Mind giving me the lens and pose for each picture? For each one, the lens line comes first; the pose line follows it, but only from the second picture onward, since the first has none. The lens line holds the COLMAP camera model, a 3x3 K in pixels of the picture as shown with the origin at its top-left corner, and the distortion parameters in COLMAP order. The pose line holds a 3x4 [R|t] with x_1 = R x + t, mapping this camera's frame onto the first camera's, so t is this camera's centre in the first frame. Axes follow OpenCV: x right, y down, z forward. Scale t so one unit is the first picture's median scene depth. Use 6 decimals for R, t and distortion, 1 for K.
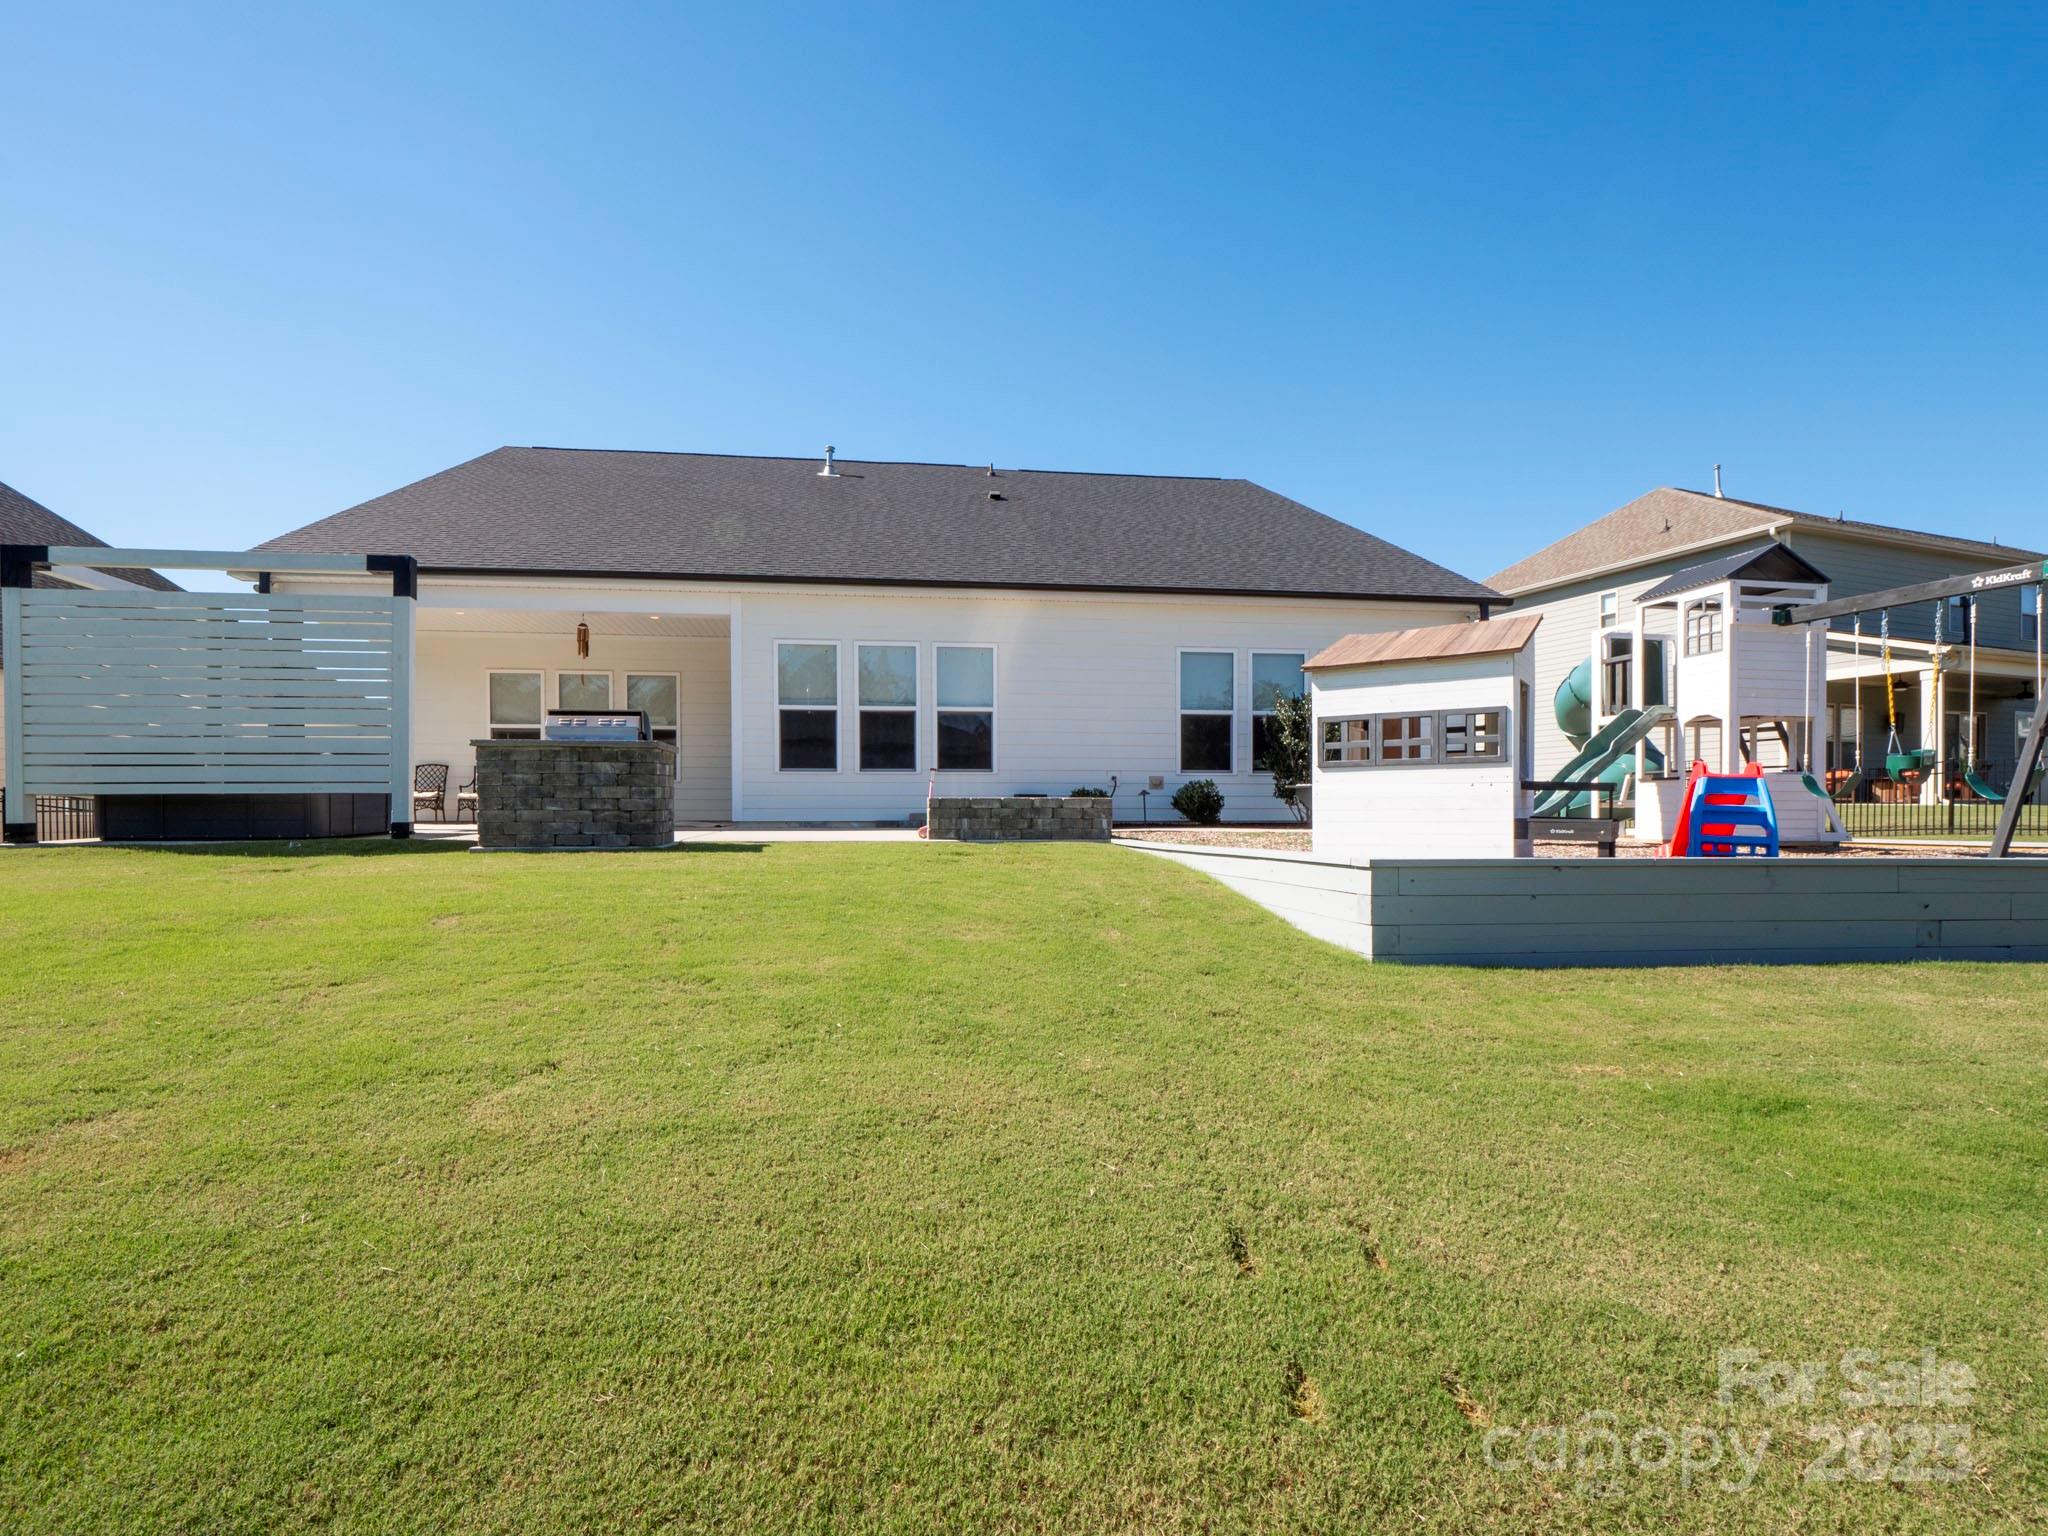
lens RADIAL K [[1026.0, 0, 1030.1], [0, 1026.0, 827.1], [0, 0, 1]] dist [0.001057, -0.000470]
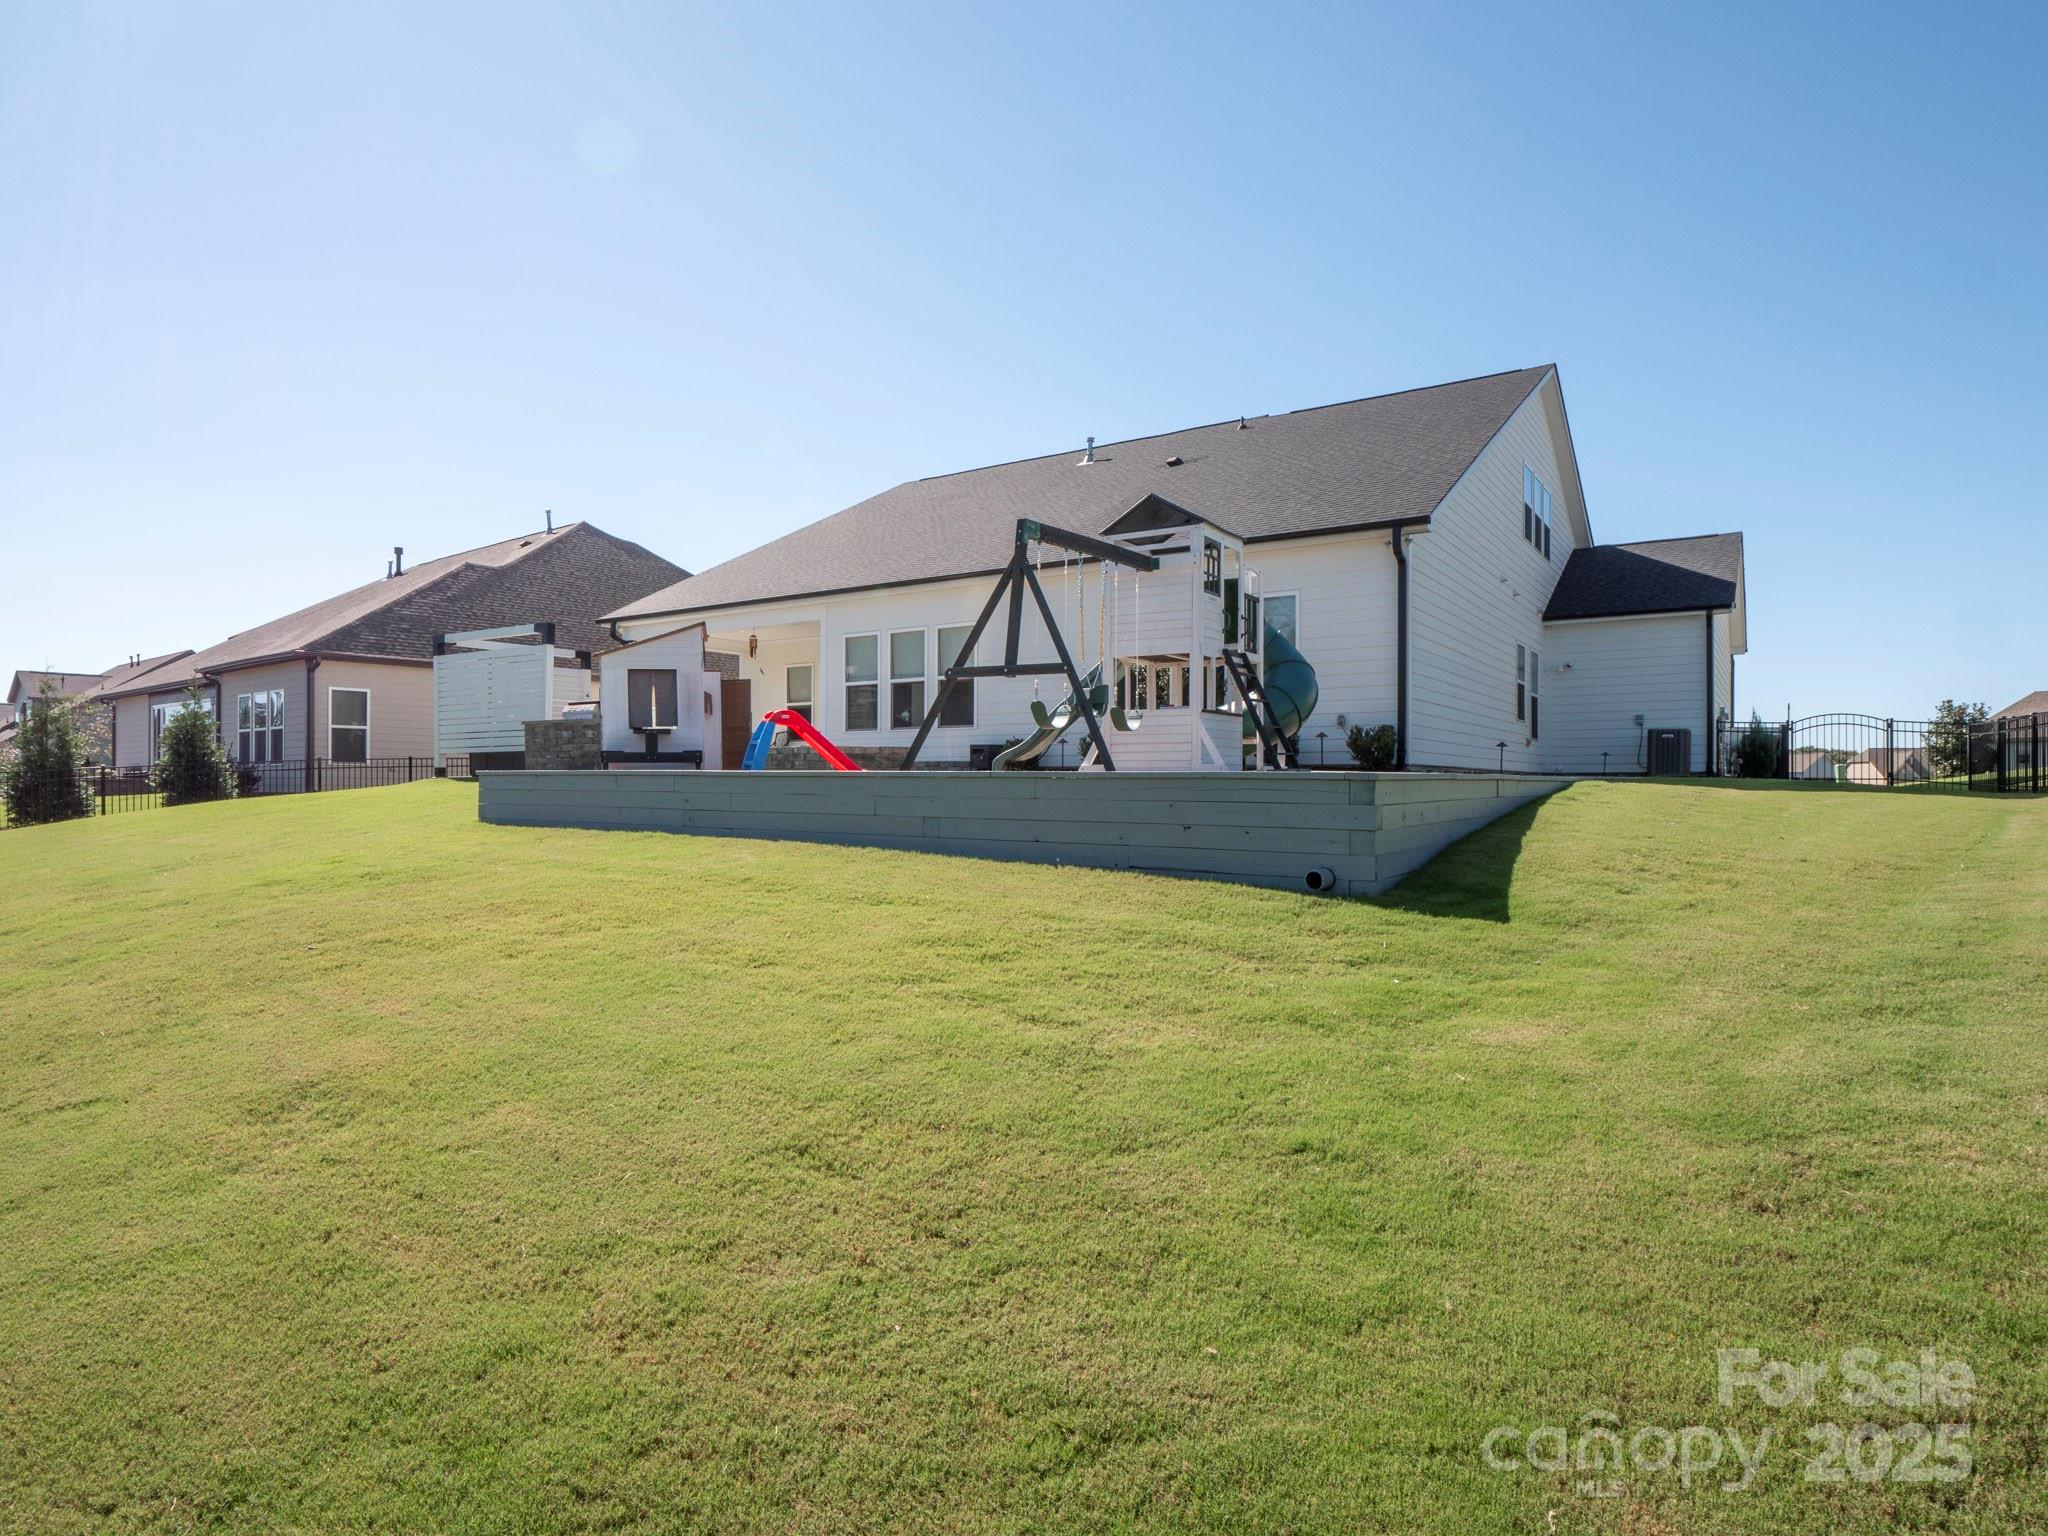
lens RADIAL K [[1194.6, 0, 1023.4], [0, 1194.6, 770.8], [0, 0, 1]] dist [-0.003936, -0.000072]
pose [[0.748972, -0.006299, -0.662572, 0.962089], [-0.007115, 0.999821, -0.017548, 0.023133], [0.662563, 0.017857, 0.748793, -0.018426]]
